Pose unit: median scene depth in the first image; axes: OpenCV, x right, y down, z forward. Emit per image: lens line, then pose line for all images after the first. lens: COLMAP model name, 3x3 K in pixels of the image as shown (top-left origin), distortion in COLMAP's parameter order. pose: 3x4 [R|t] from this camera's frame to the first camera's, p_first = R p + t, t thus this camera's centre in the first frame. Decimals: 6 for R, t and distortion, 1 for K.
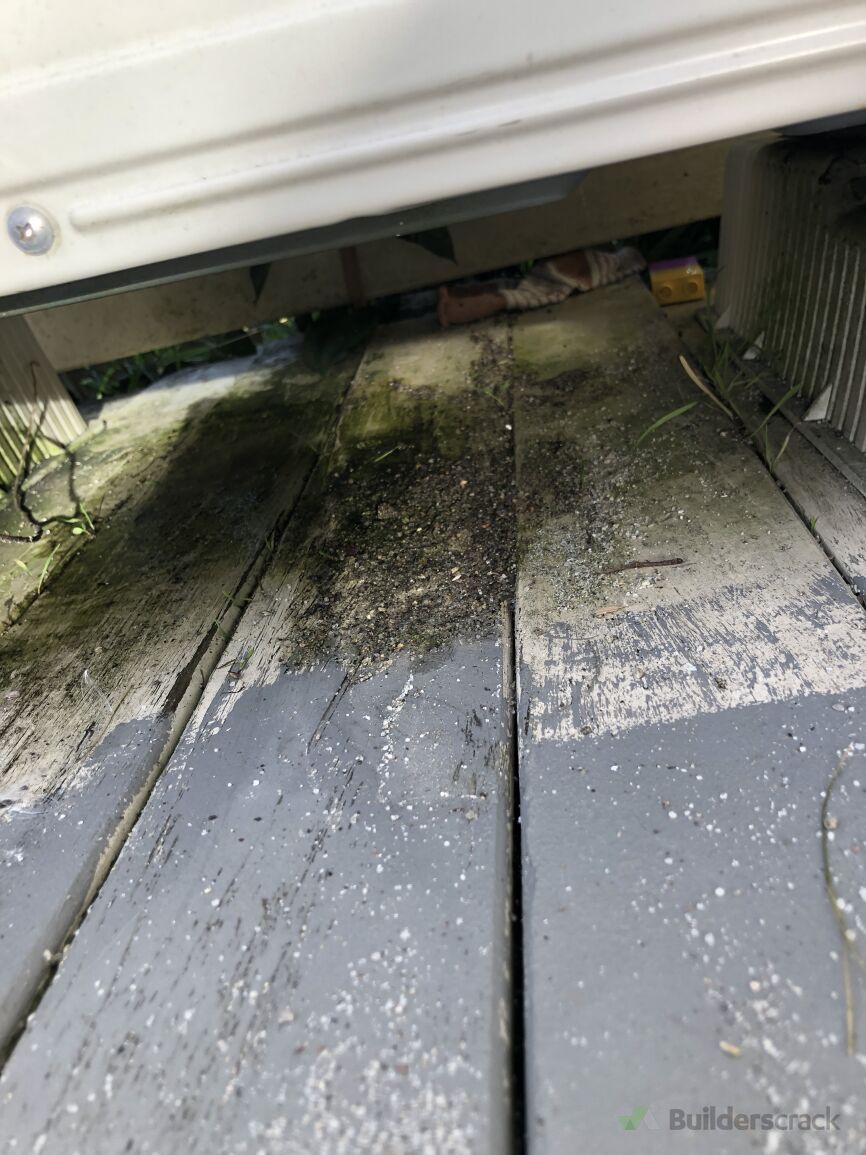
lens RADIAL K [[926.8, 0, 434.1], [0, 926.8, 573.5], [0, 0, 1]] dist [-0.009311, 0.009259]
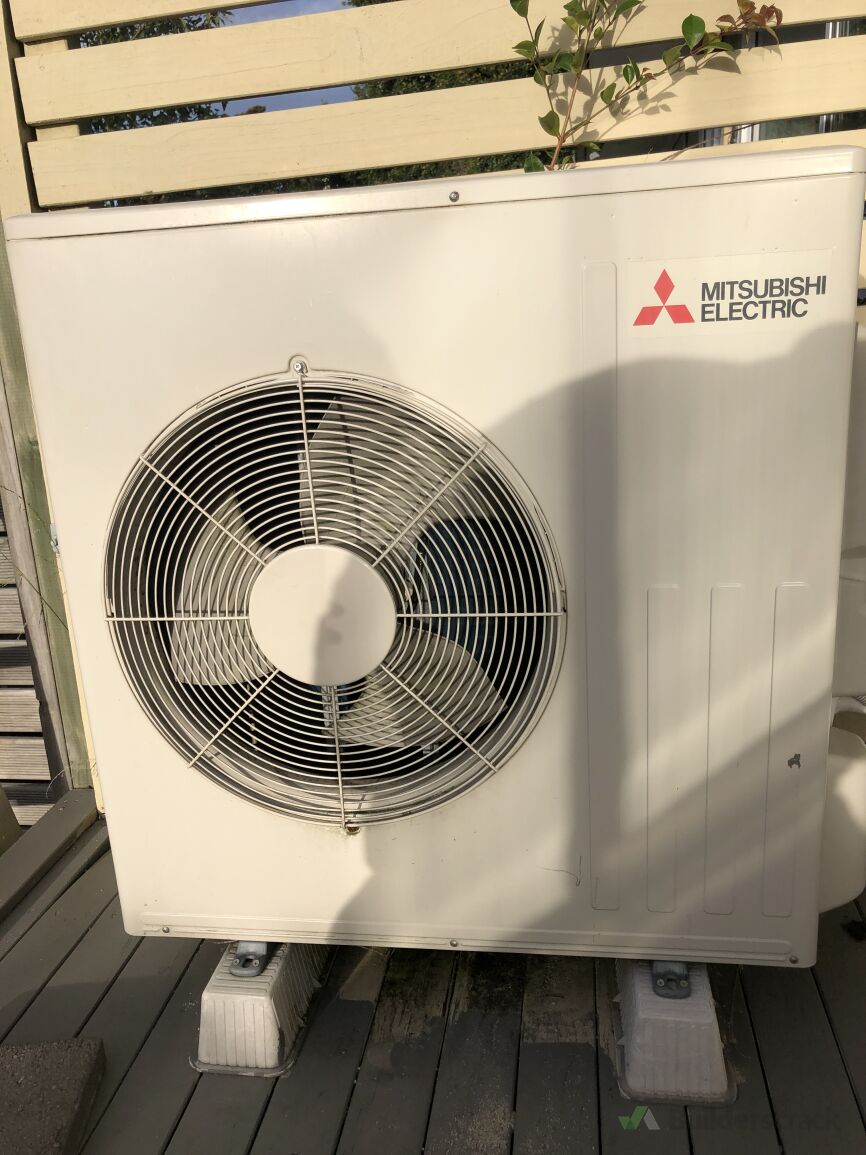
lens RADIAL K [[926.8, 0, 421.9], [0, 926.8, 586.1], [0, 0, 1]] dist [-0.009311, 0.009259]
pose [[0.986398, 0.160784, -0.034170, -0.592897], [-0.163926, 0.977565, -0.132266, -1.324352], [0.012137, 0.136068, 0.990625, -3.876308]]
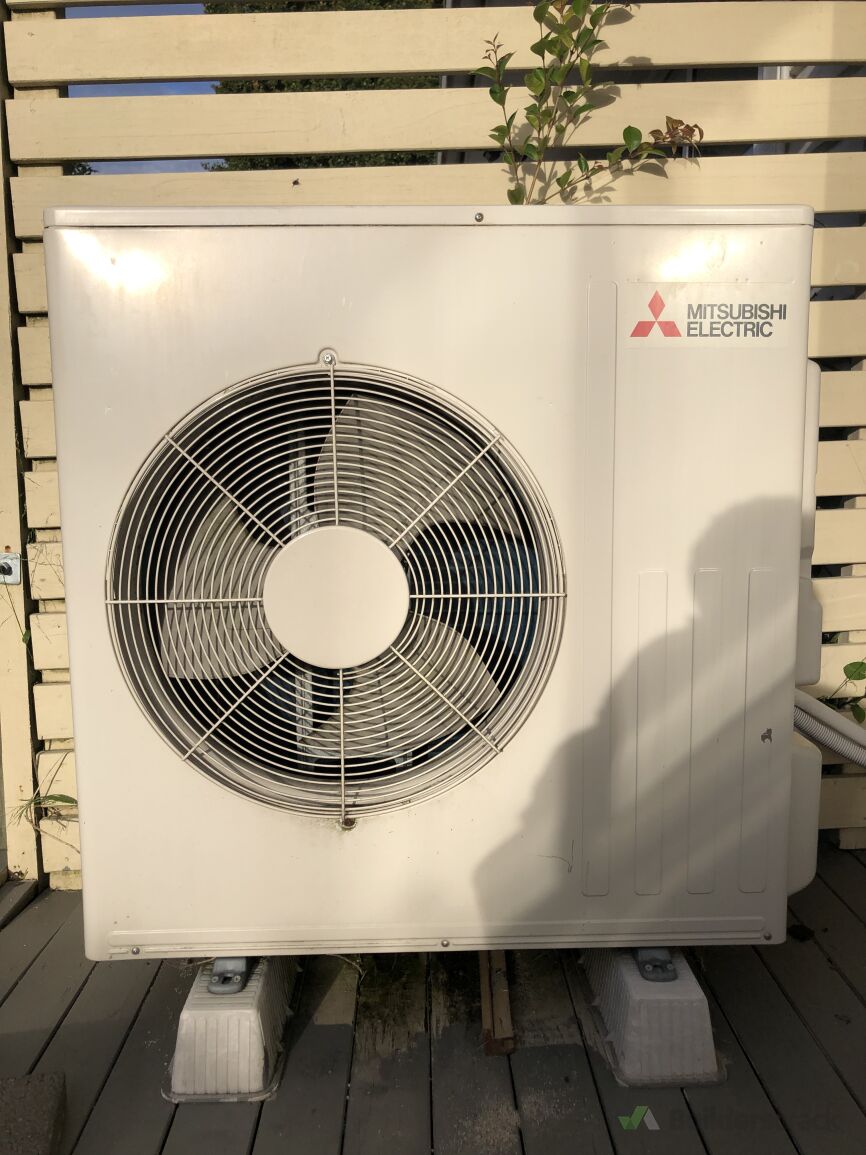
lens RADIAL K [[926.8, 0, 431.1], [0, 926.8, 577.0], [0, 0, 1]] dist [-0.009311, 0.009259]
pose [[0.976165, 0.180136, 0.121053, -1.226699], [-0.134582, 0.939996, -0.313521, -0.518526], [-0.170266, 0.289757, 0.941834, -3.890499]]
